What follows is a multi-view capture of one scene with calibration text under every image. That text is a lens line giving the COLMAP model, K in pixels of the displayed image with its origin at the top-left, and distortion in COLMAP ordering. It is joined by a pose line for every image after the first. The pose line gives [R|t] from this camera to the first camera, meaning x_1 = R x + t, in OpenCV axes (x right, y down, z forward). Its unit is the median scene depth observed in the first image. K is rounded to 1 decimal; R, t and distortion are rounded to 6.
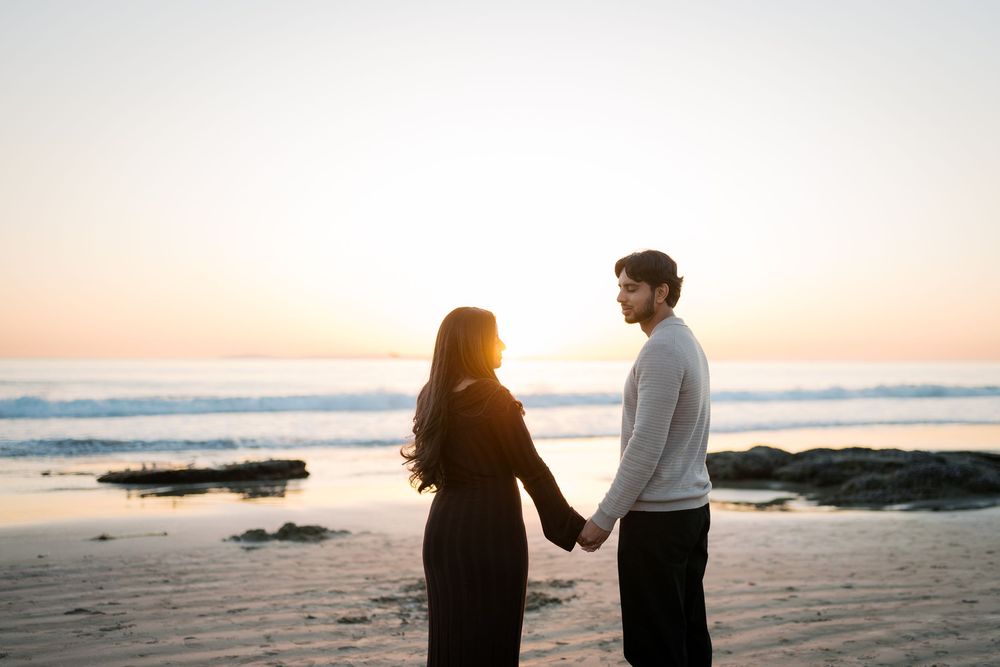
lens RADIAL K [[957.1, 0, 500.0], [0, 957.1, 333.5], [0, 0, 1]] dist [-0.002660, -0.006774]
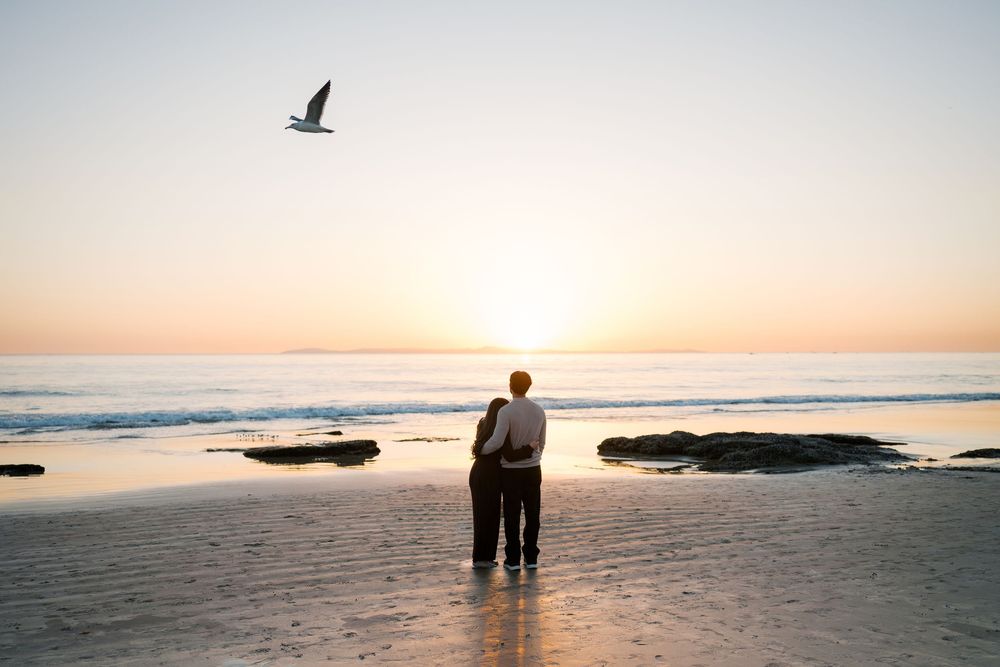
lens RADIAL K [[957.1, 0, 500.0], [0, 957.1, 333.5], [0, 0, 1]] dist [-0.002660, -0.006774]
pose [[0.999602, -0.001972, -0.028151, 0.044659], [0.002786, 0.999579, 0.028895, -0.093530], [0.028083, -0.028962, 0.999186, -0.585079]]
